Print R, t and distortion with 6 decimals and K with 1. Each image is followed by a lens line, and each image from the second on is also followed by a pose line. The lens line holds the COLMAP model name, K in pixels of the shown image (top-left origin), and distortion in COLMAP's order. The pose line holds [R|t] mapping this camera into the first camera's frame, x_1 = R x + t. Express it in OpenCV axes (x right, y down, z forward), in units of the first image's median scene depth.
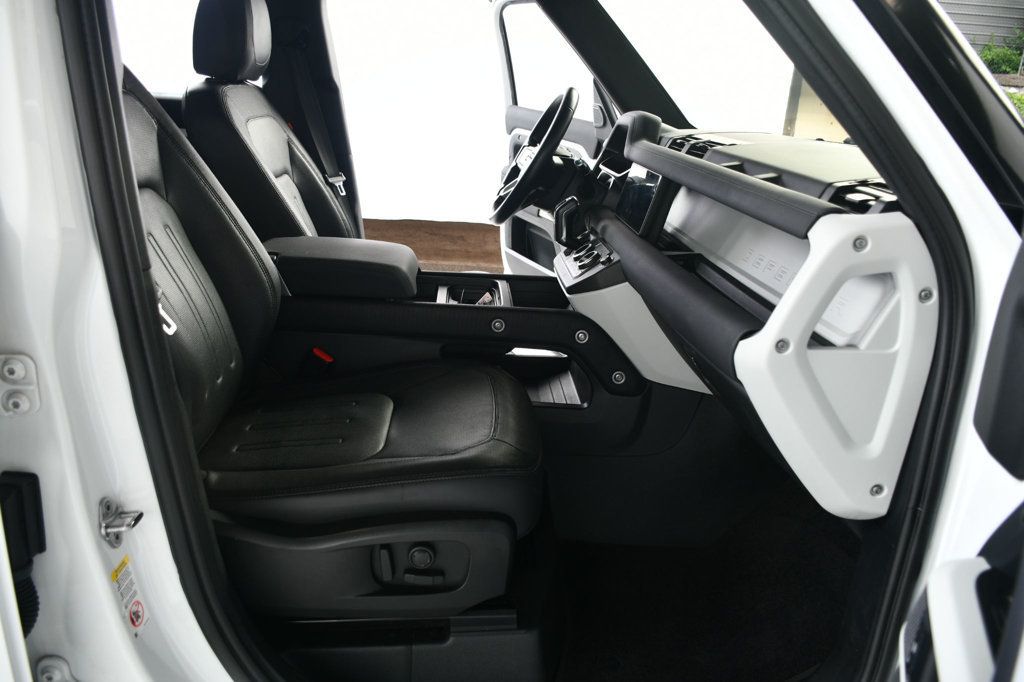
lens RADIAL K [[776.0, 0, 515.6], [0, 776.0, 337.8], [0, 0, 1]] dist [-0.031069, -0.000514]
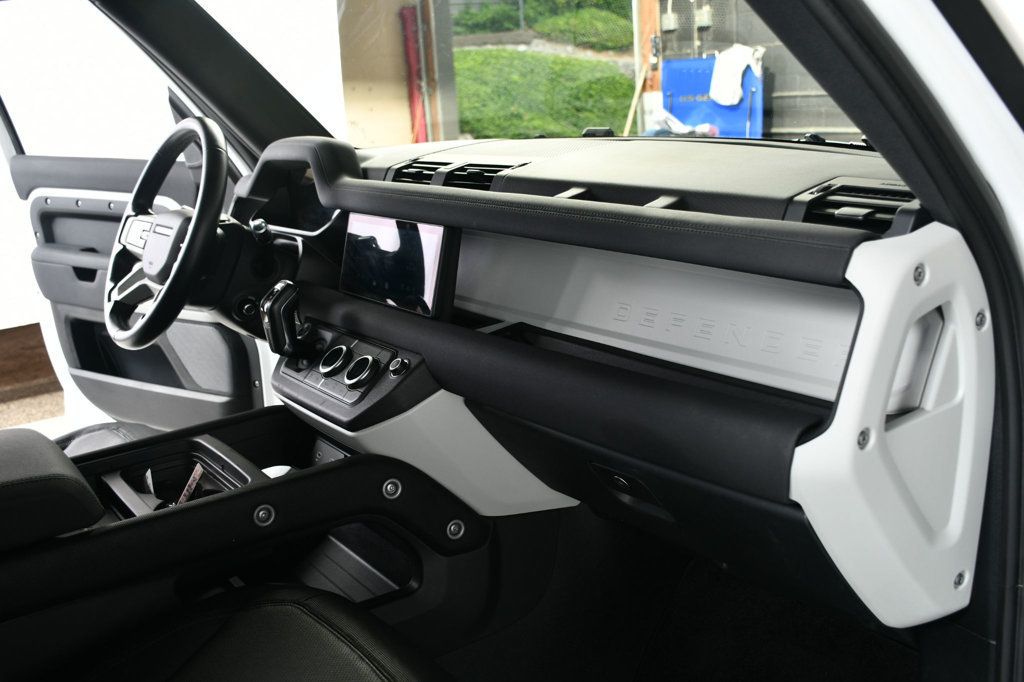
lens RADIAL K [[979.3, 0, 512.0], [0, 979.3, 341.0], [0, 0, 1]] dist [-0.040409, 0.001632]
pose [[0.834945, -0.248881, 0.490842, -0.238474], [0.274778, 0.961299, 0.020016, -0.129614], [-0.476827, 0.118160, 0.871019, 0.270720]]
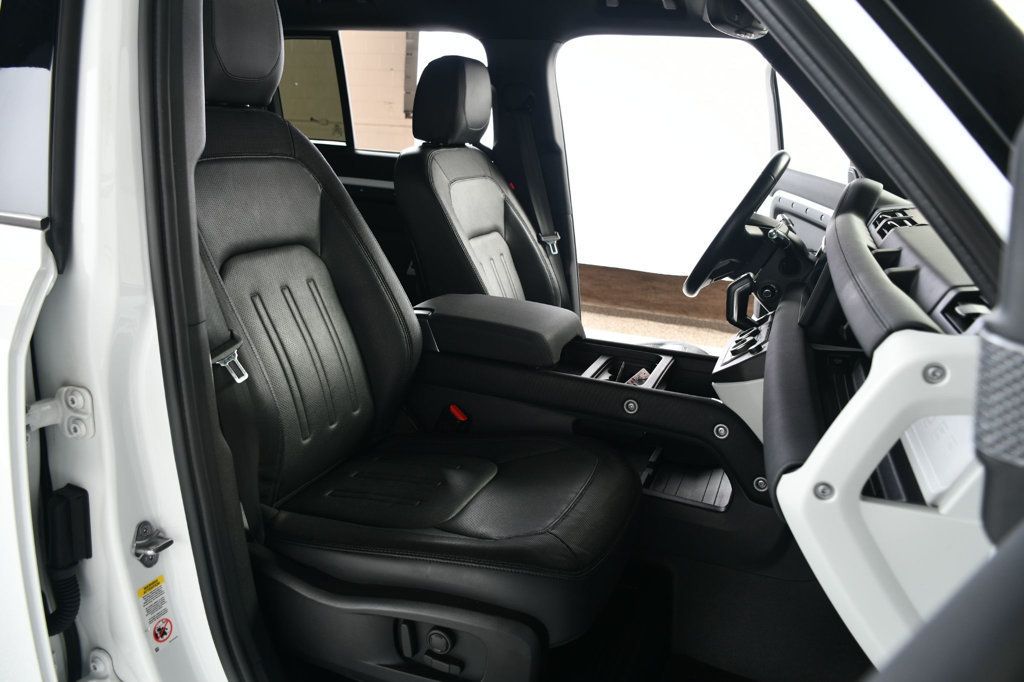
lens RADIAL K [[776.0, 0, 515.6], [0, 776.0, 337.8], [0, 0, 1]] dist [-0.031069, -0.000514]
pose [[0.908774, 0.095544, -0.406204, 0.262449], [-0.120717, 0.992007, -0.036742, -0.055639], [0.399447, 0.082426, 0.913043, 0.107952]]
